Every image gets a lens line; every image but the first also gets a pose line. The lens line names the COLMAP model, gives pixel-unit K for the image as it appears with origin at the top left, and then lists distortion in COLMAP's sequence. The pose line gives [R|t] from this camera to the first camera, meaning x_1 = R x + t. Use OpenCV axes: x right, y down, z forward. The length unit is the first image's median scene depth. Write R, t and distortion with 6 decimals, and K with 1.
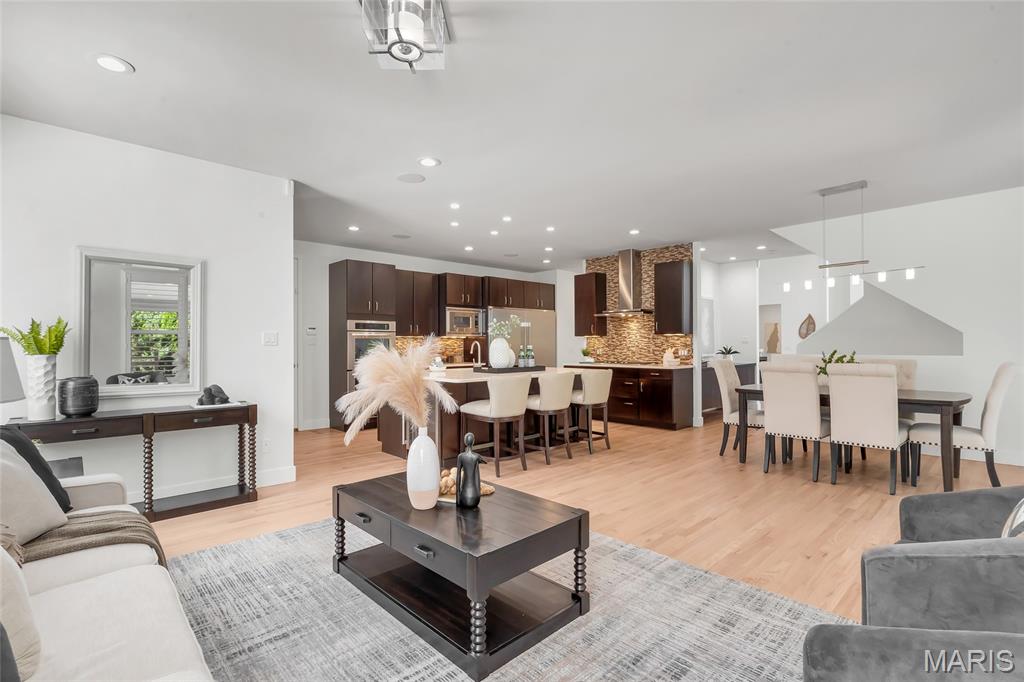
lens RADIAL K [[475.7, 0, 517.5], [0, 475.7, 343.7], [0, 0, 1]] dist [0.000799, 0.000212]
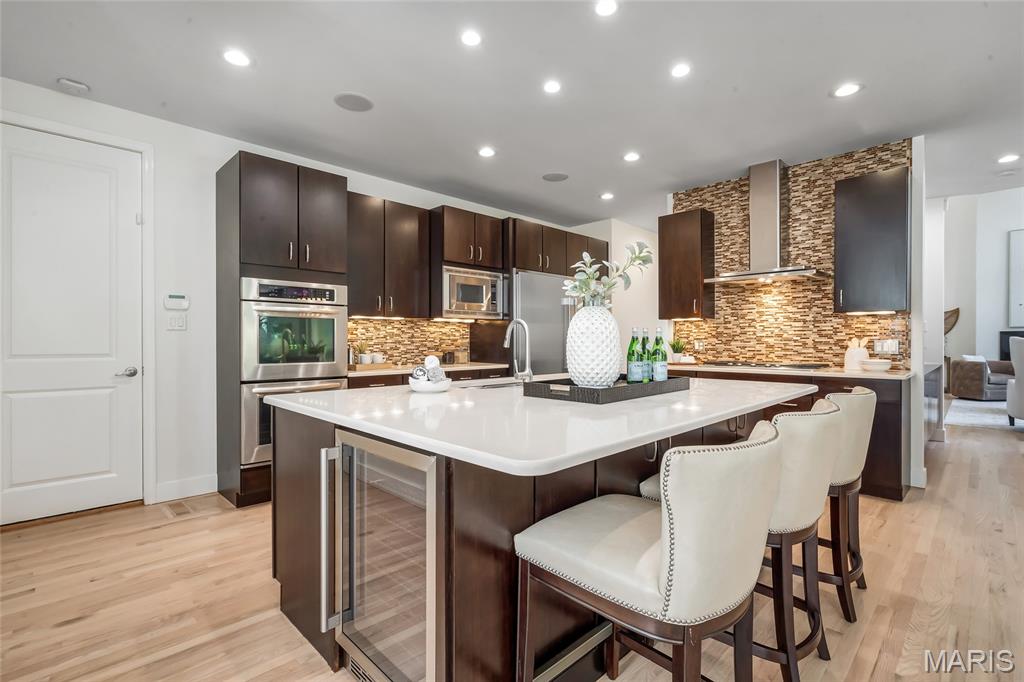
lens RADIAL K [[473.9, 0, 508.0], [0, 473.9, 344.2], [0, 0, 1]] dist [0.000121, 0.000102]
pose [[0.999988, 0.001773, 0.004636, -0.075120], [-0.001823, 0.999940, 0.010777, 0.010102], [-0.004616, -0.010785, 0.999931, 0.433923]]
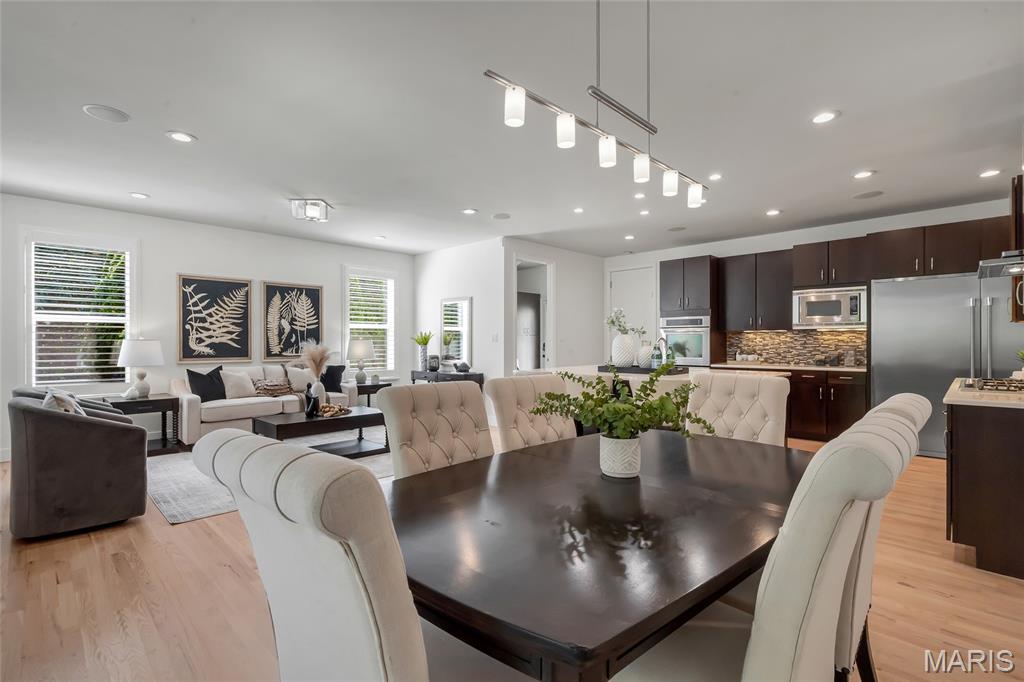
lens RADIAL K [[473.9, 0, 508.0], [0, 473.9, 344.2], [0, 0, 1]] dist [0.000121, 0.000102]
pose [[0.025484, 0.005813, -0.999658, 0.593204], [0.004768, 0.999971, 0.005937, 0.001499], [0.999664, -0.004918, 0.025455, 0.524950]]
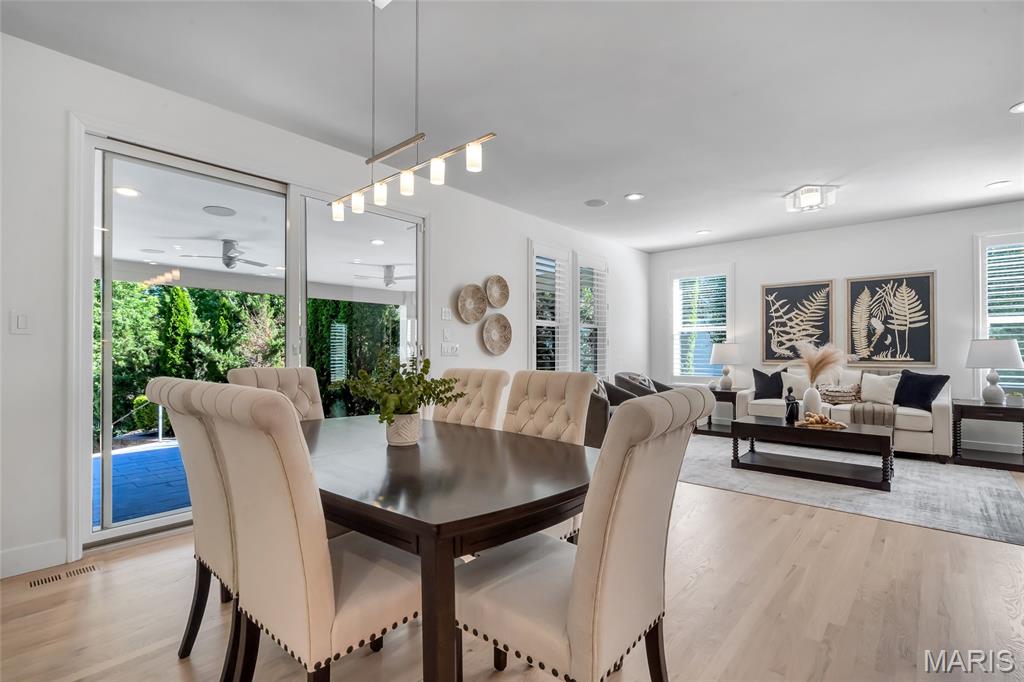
lens RADIAL K [[473.9, 0, 508.0], [0, 473.9, 344.2], [0, 0, 1]] dist [0.000121, 0.000102]
pose [[-0.997346, 0.001485, -0.072793, 0.354915], [0.002664, 0.999867, -0.016100, 0.010664], [0.072759, -0.016251, -0.997217, 0.834173]]
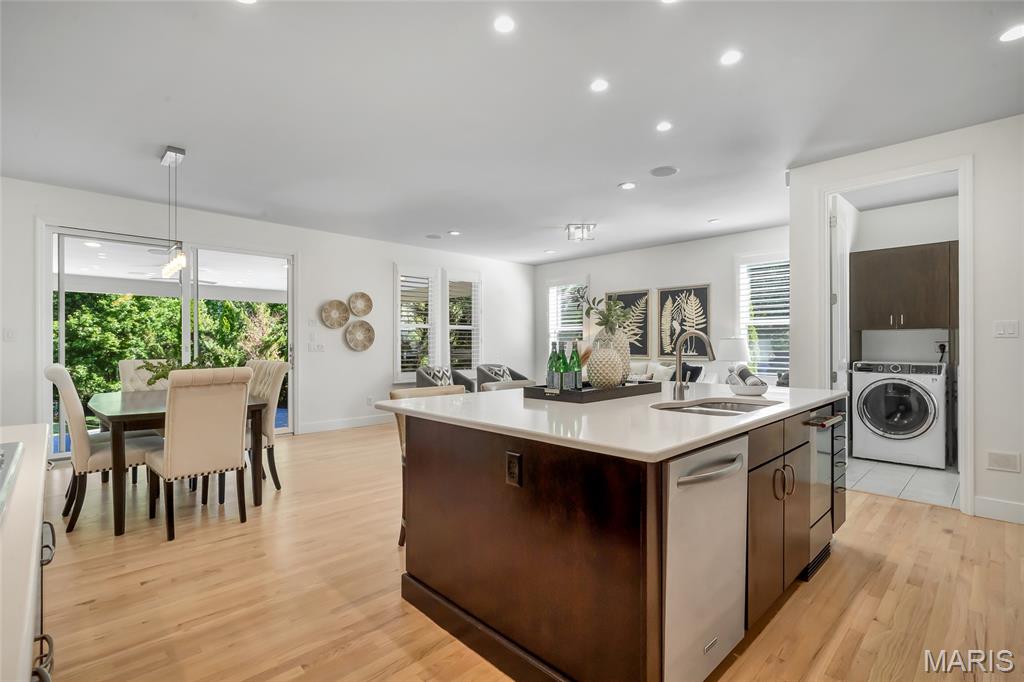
lens RADIAL K [[479.1, 0, 505.2], [0, 479.1, 341.9], [0, 0, 1]] dist [-0.003207, -0.000264]
pose [[-0.999915, 0.004406, 0.012302, 0.050490], [0.004325, 0.999969, -0.006571, 0.005190], [-0.012331, -0.006517, -0.999903, 1.065790]]
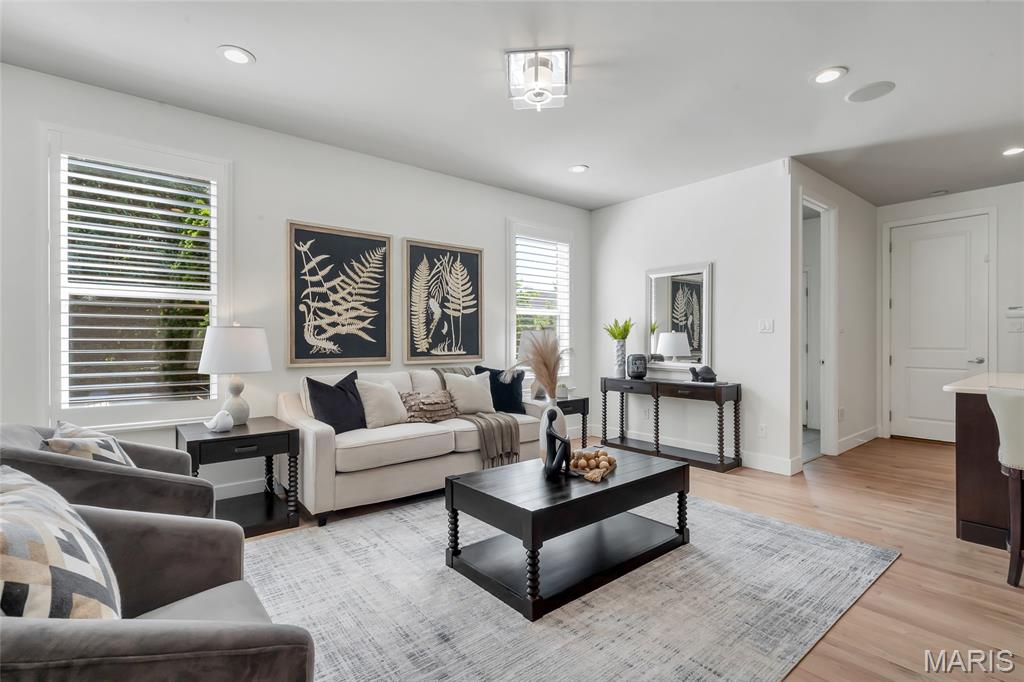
lens RADIAL K [[479.1, 0, 505.2], [0, 479.1, 341.9], [0, 0, 1]] dist [-0.003207, -0.000264]
pose [[-0.086357, 0.002455, -0.996261, 0.282909], [0.006510, 0.999977, 0.001900, 0.009619], [0.996243, -0.006322, -0.086371, 0.278017]]
